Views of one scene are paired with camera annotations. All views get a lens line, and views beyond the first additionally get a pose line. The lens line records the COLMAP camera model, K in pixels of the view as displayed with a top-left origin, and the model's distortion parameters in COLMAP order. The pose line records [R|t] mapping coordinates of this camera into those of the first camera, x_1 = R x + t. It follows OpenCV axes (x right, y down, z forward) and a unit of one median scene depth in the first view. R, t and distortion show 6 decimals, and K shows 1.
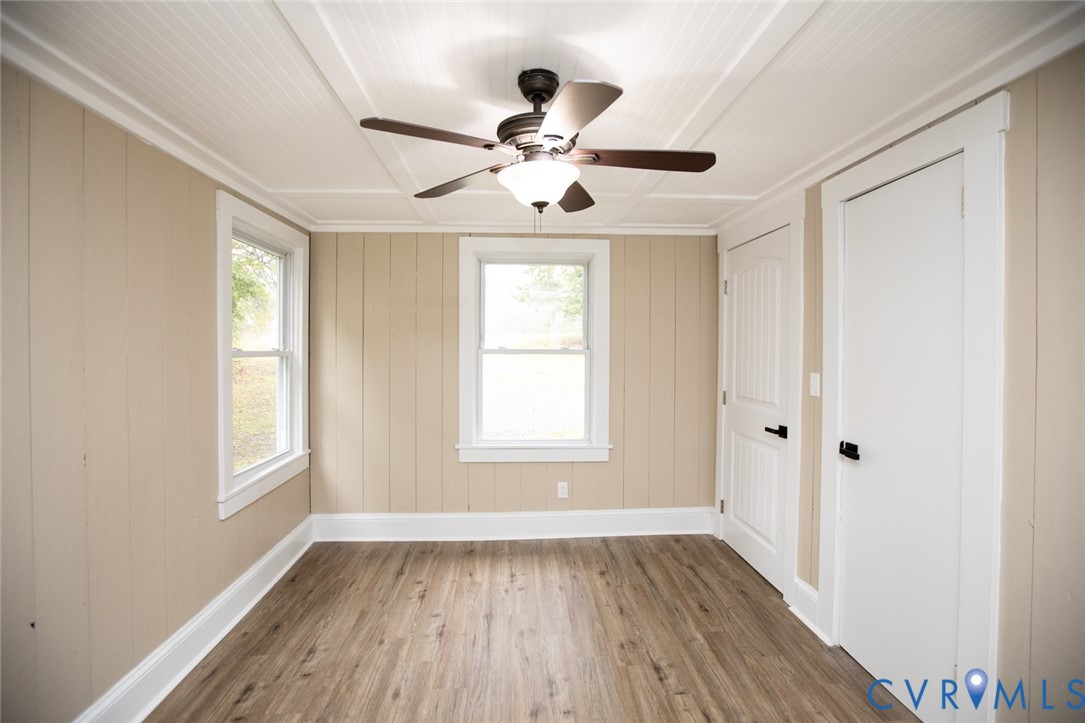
lens RADIAL K [[493.9, 0, 535.8], [0, 493.9, 354.2], [0, 0, 1]] dist [-0.028306, 0.004317]
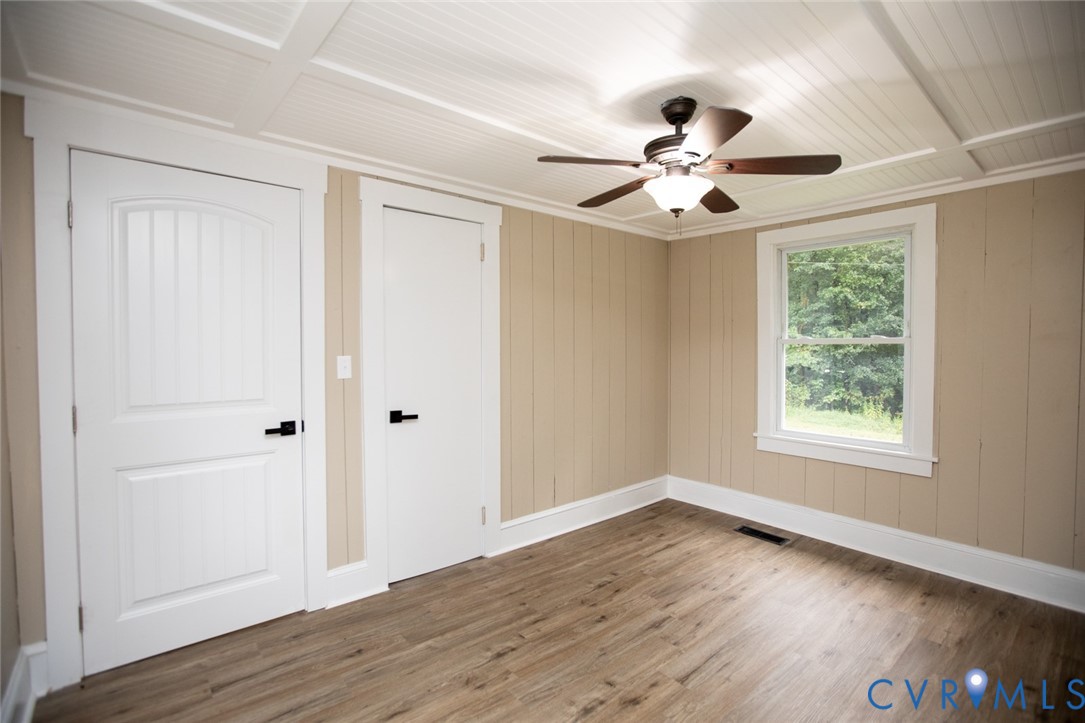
lens RADIAL K [[493.9, 0, 542.2], [0, 493.9, 356.1], [0, 0, 1]] dist [-0.028306, 0.004317]
pose [[-0.601921, -0.021634, 0.798262, -0.534191], [0.004719, 0.999519, 0.030647, 0.010754], [-0.798541, 0.022214, -0.601530, 1.397737]]
